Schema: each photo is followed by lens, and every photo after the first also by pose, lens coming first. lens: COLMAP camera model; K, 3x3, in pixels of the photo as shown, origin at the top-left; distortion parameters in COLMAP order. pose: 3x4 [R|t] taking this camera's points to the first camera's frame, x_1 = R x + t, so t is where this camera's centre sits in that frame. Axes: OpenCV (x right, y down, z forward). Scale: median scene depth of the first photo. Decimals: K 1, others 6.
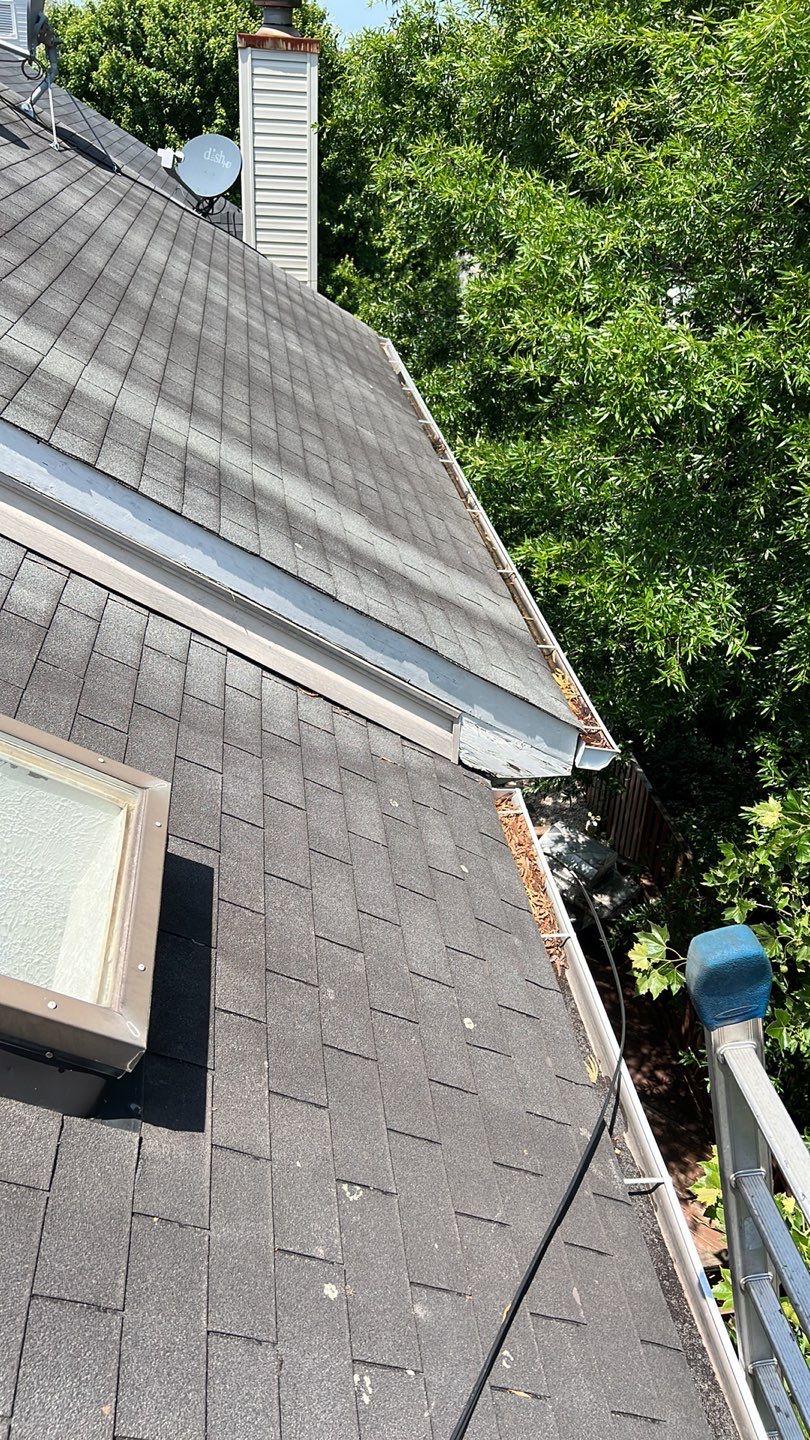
lens RADIAL K [[1042.0, 0, 397.1], [0, 1042.0, 724.0], [0, 0, 1]] dist [0.042942, -0.039849]
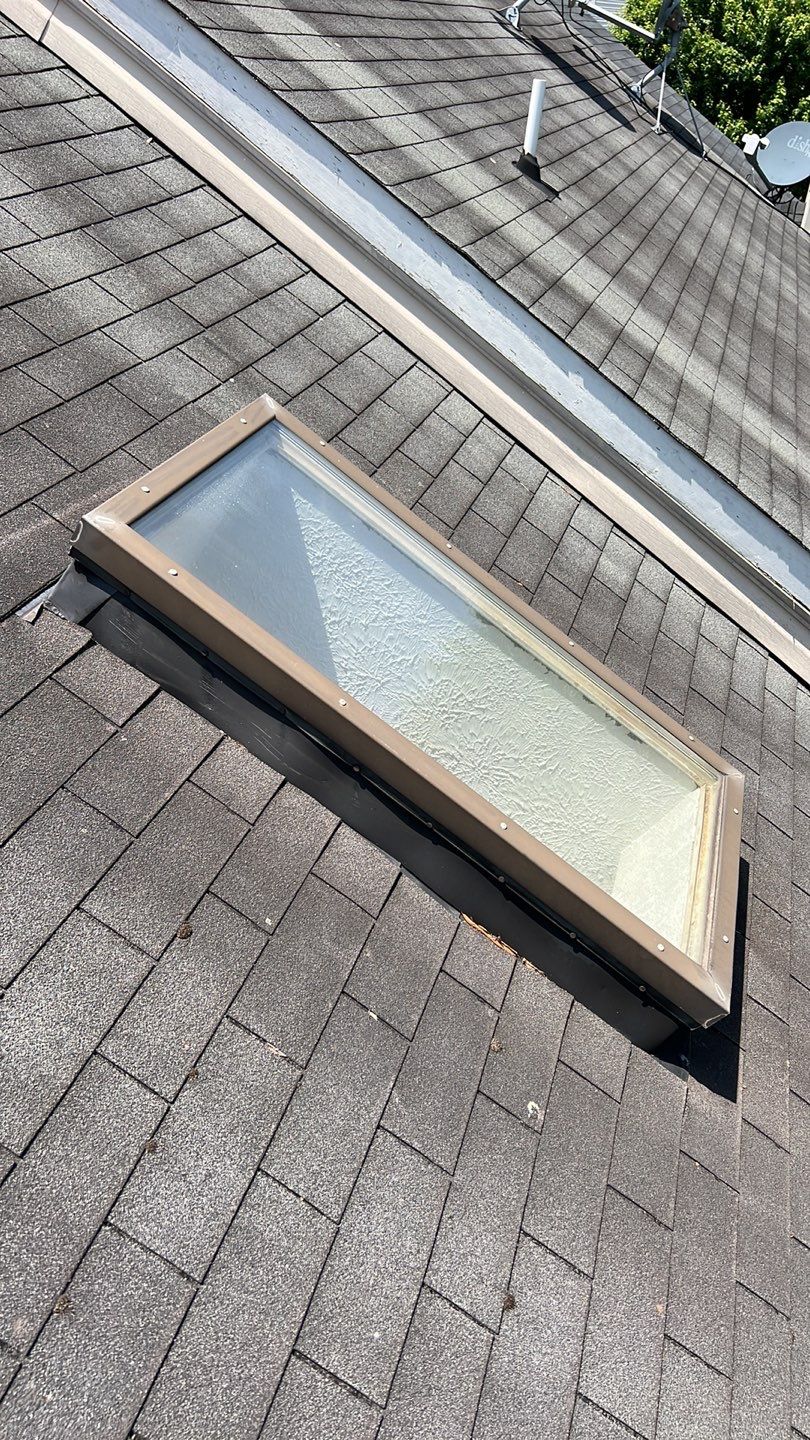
lens RADIAL K [[1042.0, 0, 397.1], [0, 1042.0, 724.0], [0, 0, 1]] dist [0.042942, -0.039849]
pose [[0.907909, 0.250358, -0.336189, -0.125331], [-0.243301, 0.967857, 0.063700, 0.016097], [0.341331, 0.023962, 0.939638, -0.070856]]
